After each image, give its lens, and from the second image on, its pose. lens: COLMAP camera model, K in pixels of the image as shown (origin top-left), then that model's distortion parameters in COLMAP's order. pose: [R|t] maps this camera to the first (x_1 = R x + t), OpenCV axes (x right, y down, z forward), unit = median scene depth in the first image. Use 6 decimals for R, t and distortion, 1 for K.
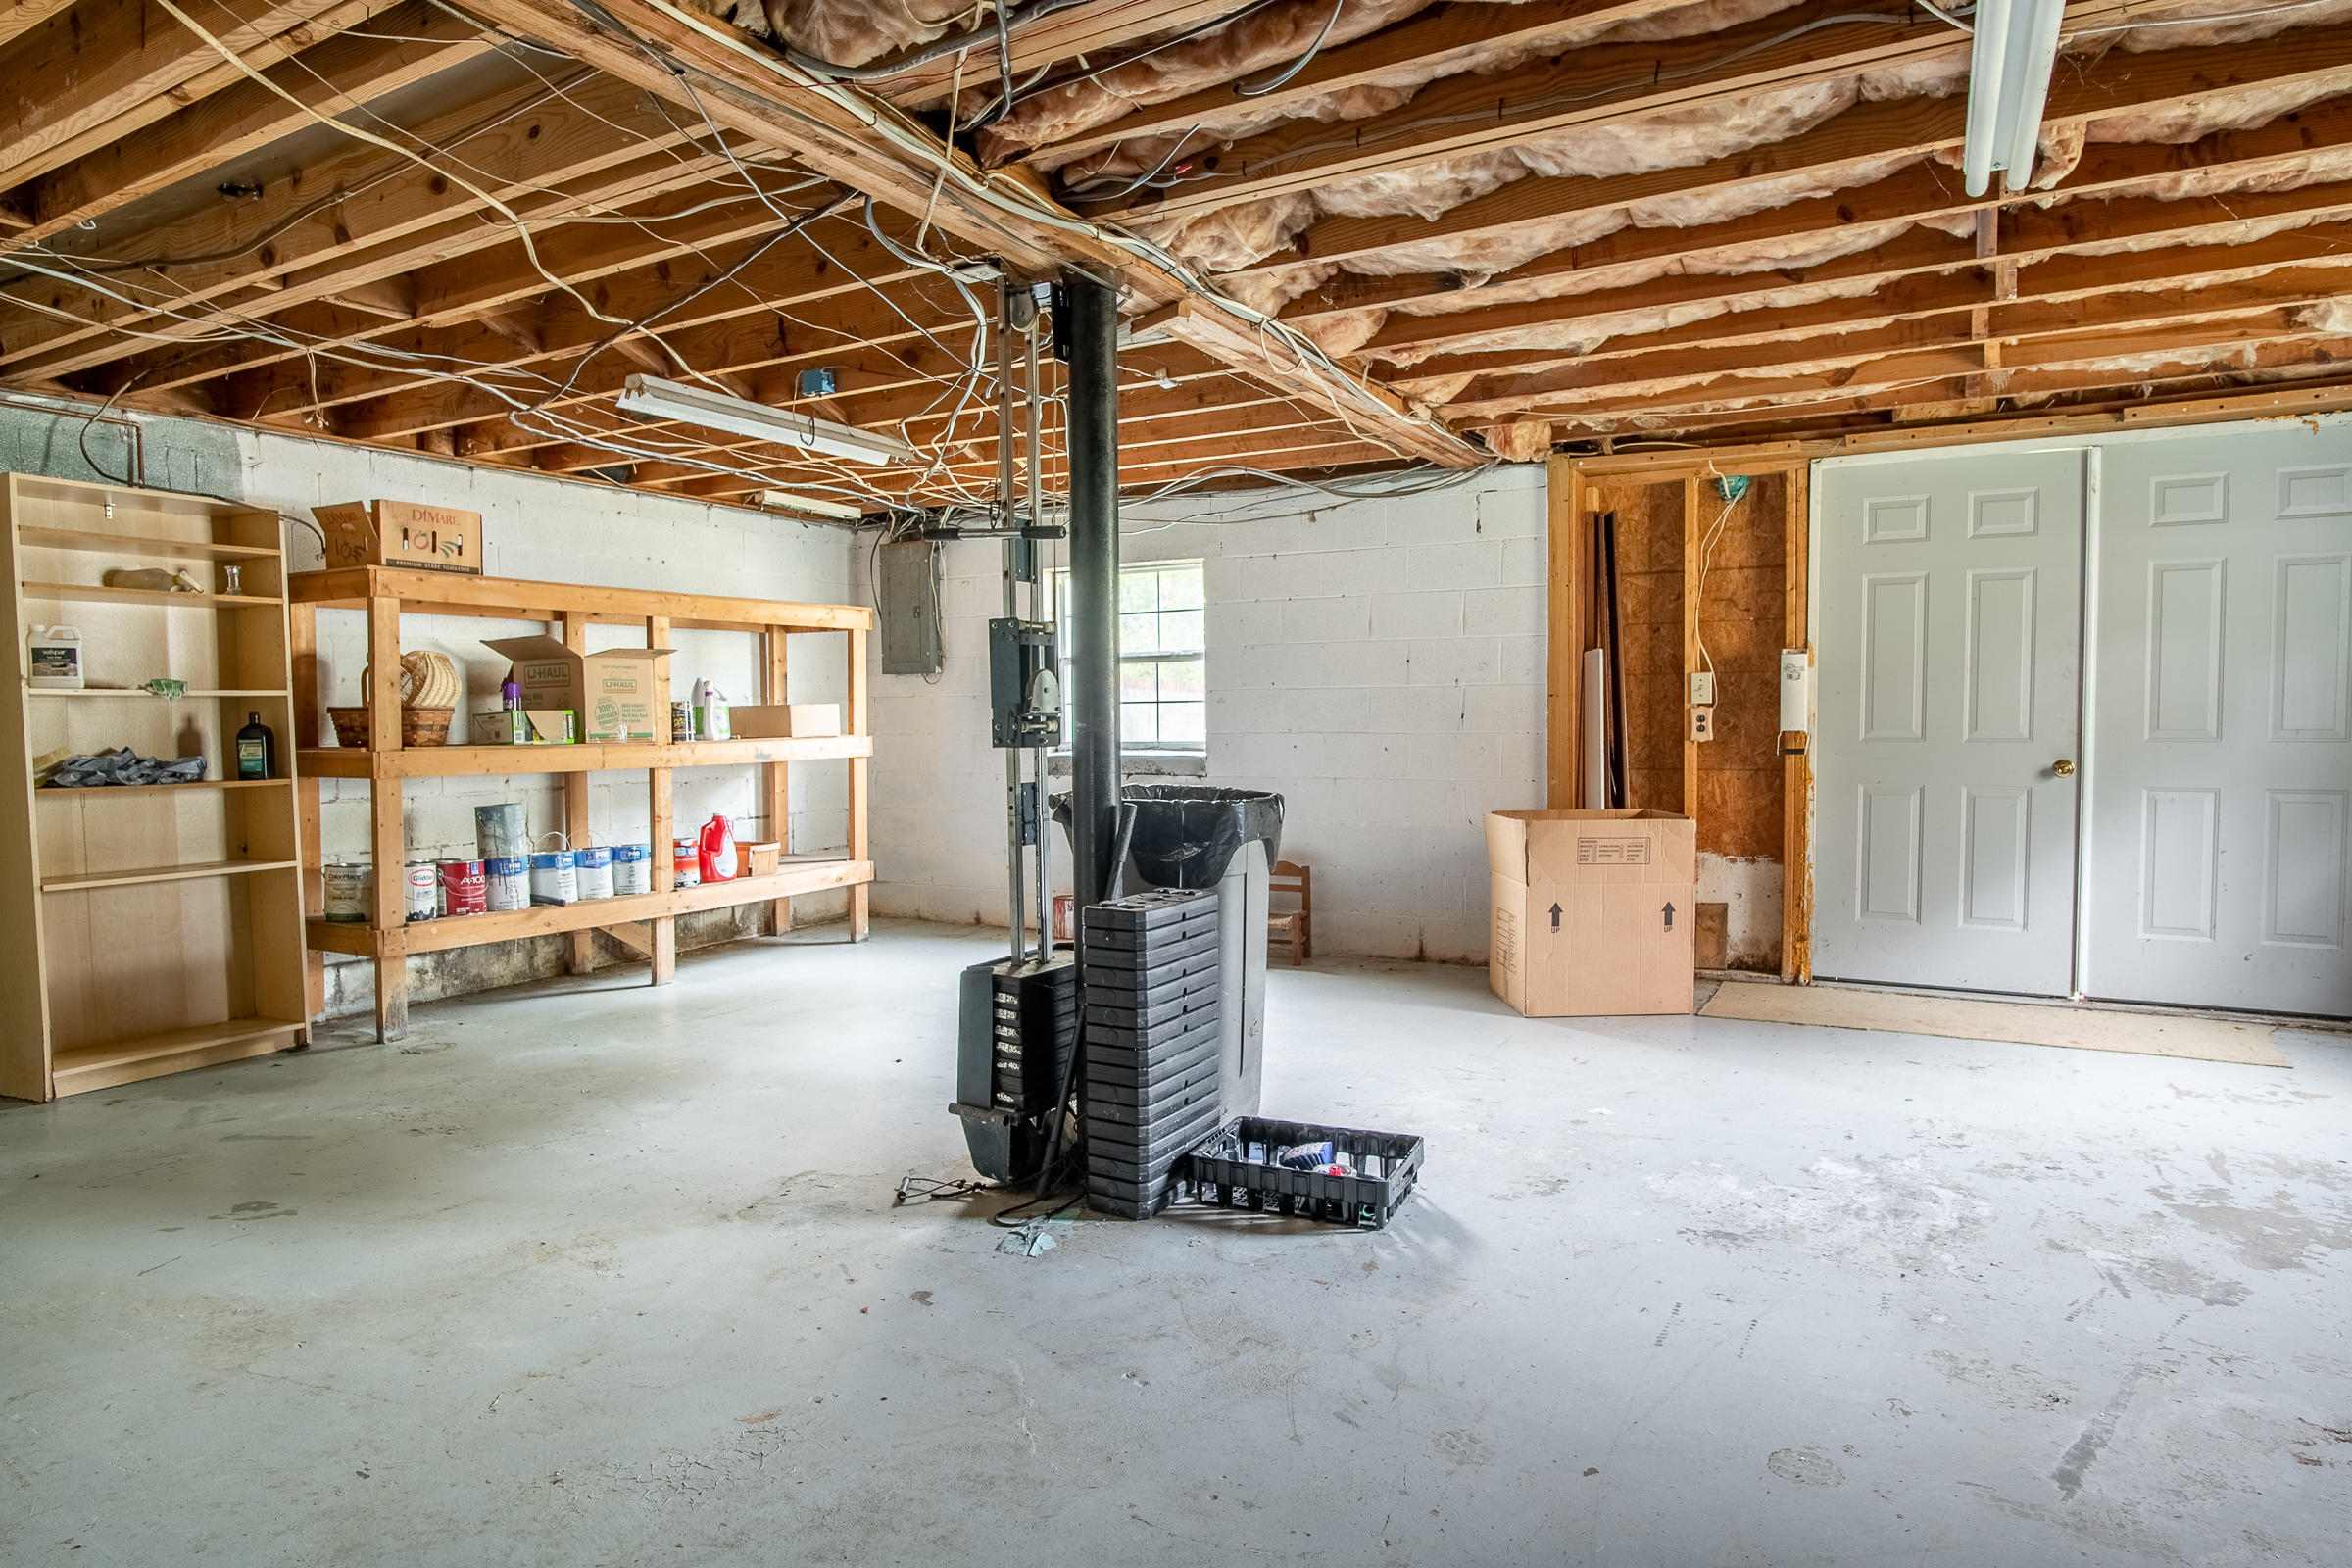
lens RADIAL K [[1371.6, 0, 1168.2], [0, 1371.6, 792.7], [0, 0, 1]] dist [-0.037426, 0.014604]
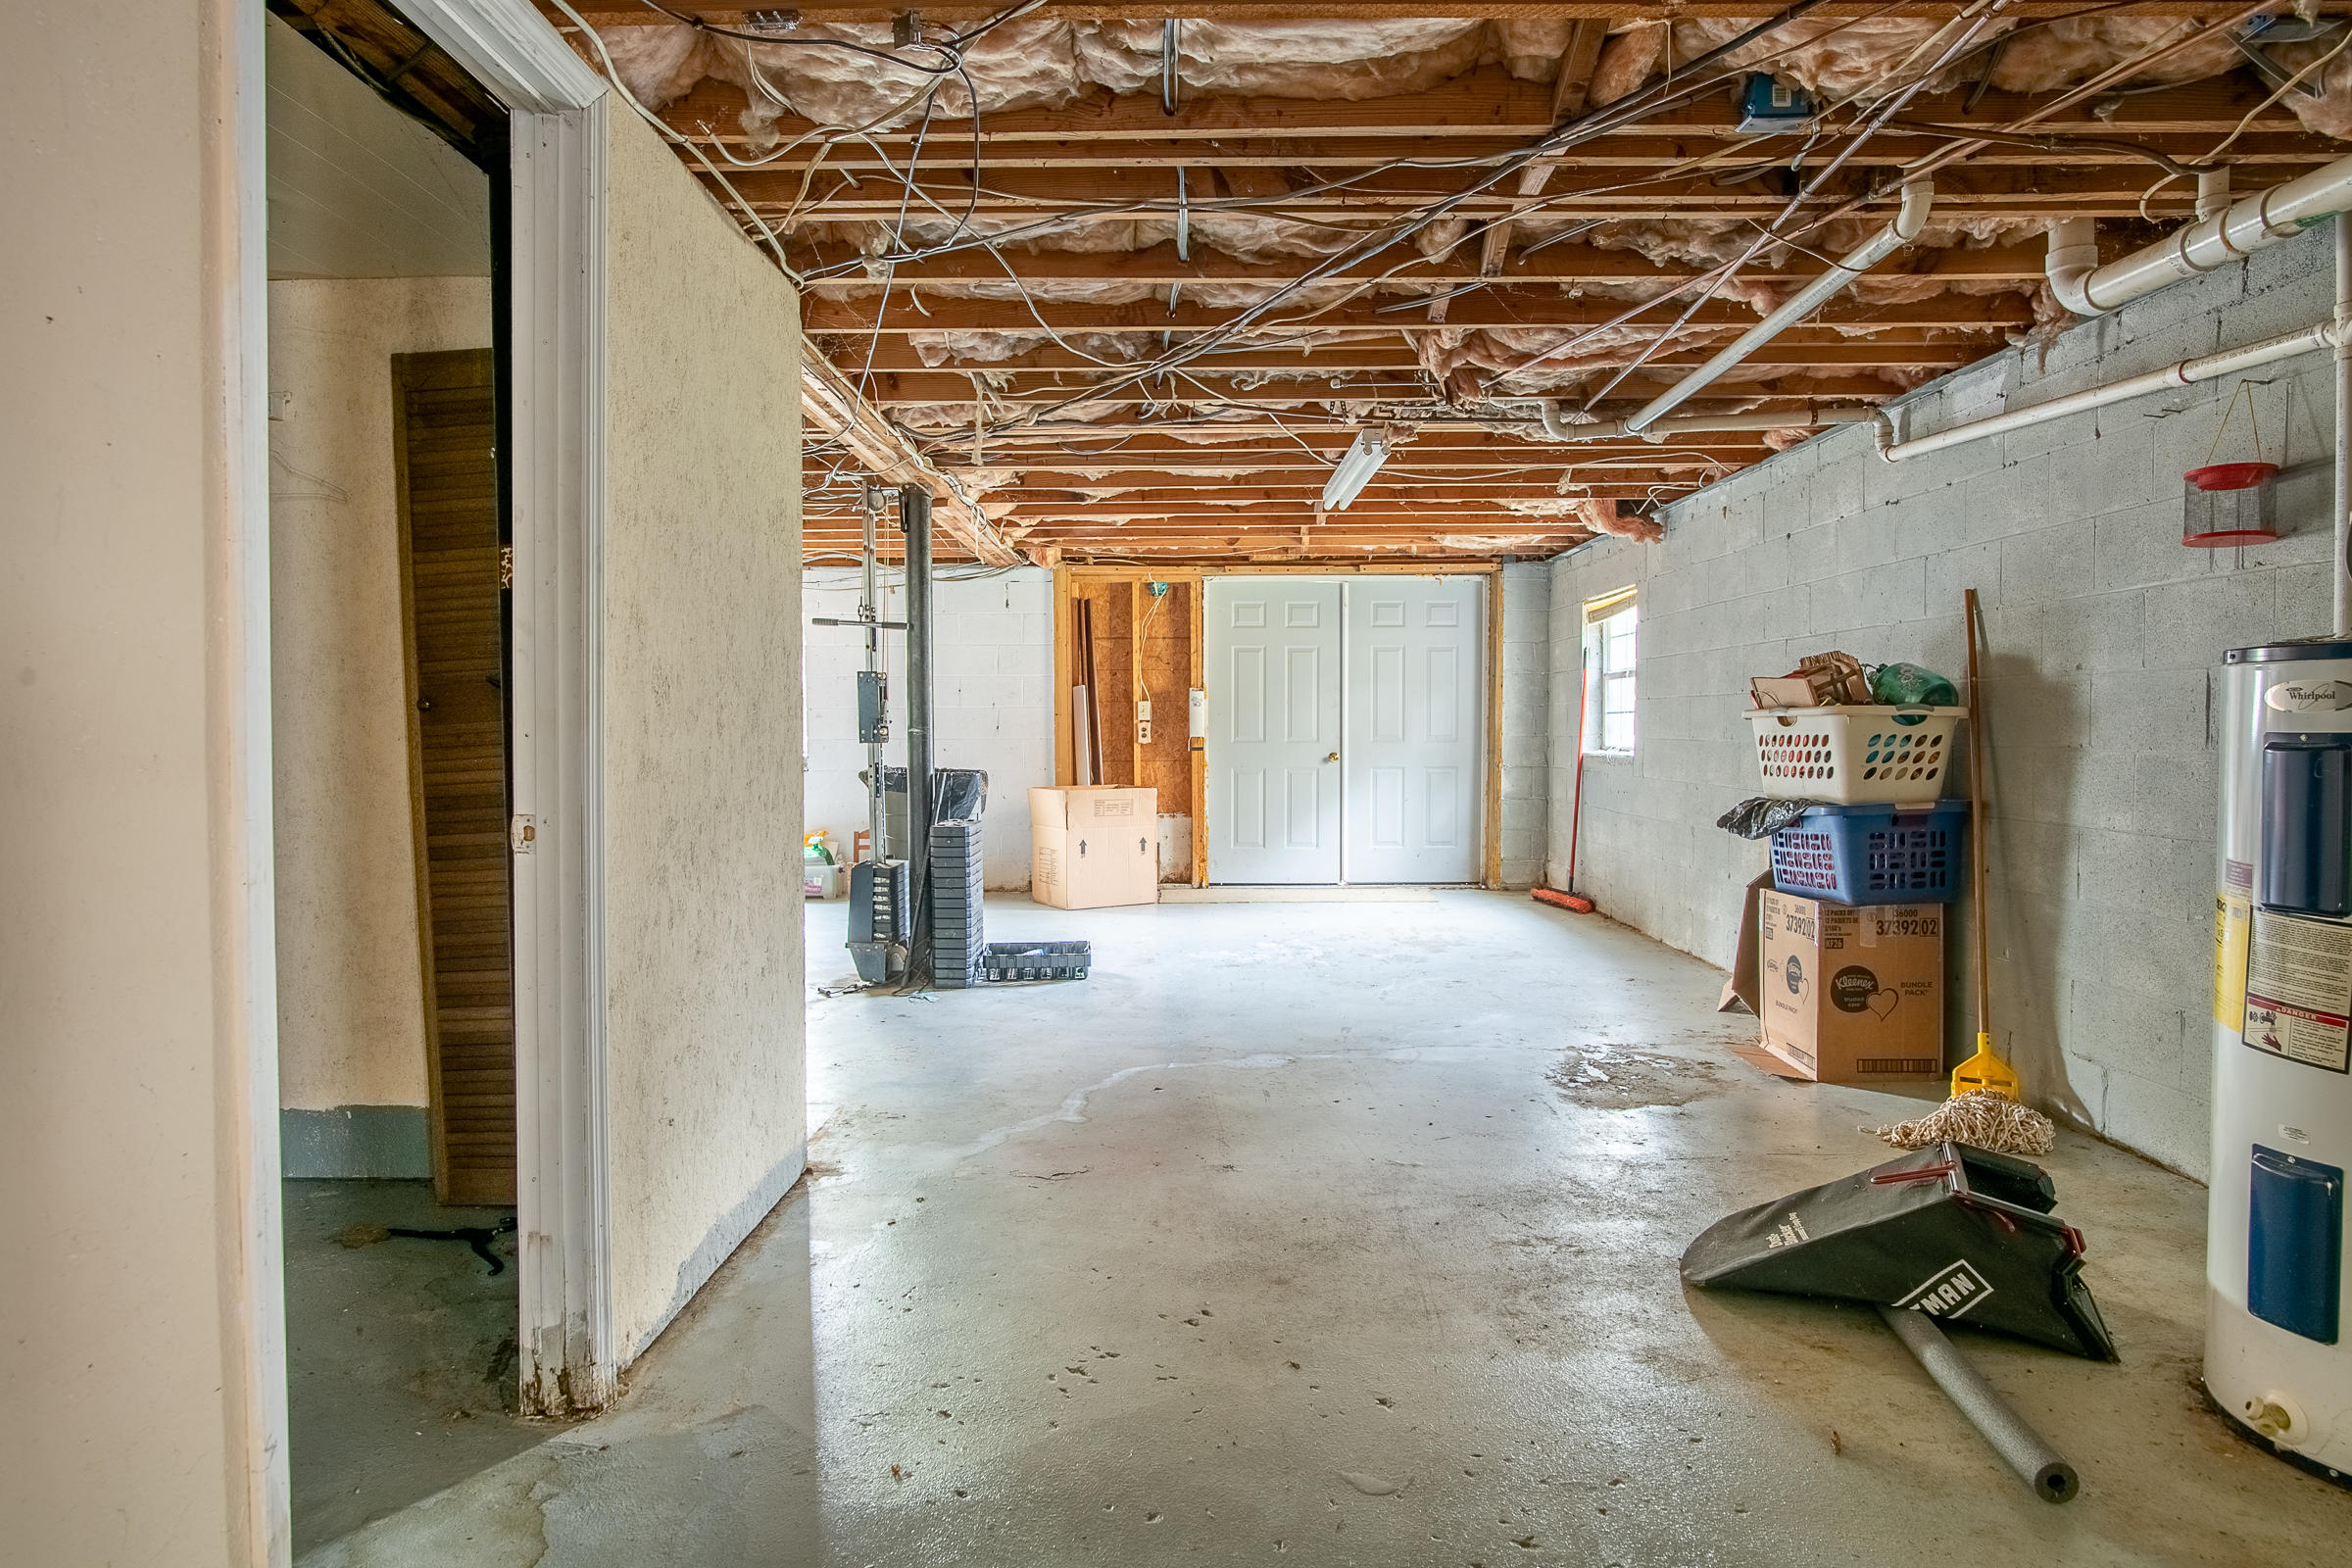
lens RADIAL K [[1371.6, 0, 1177.9], [0, 1371.6, 775.2], [0, 0, 1]] dist [-0.037426, 0.014604]
pose [[0.871272, -0.012736, 0.490635, -0.392835], [0.023667, 0.999591, -0.016081, 0.028819], [-0.490229, 0.025623, 0.871217, -0.462599]]
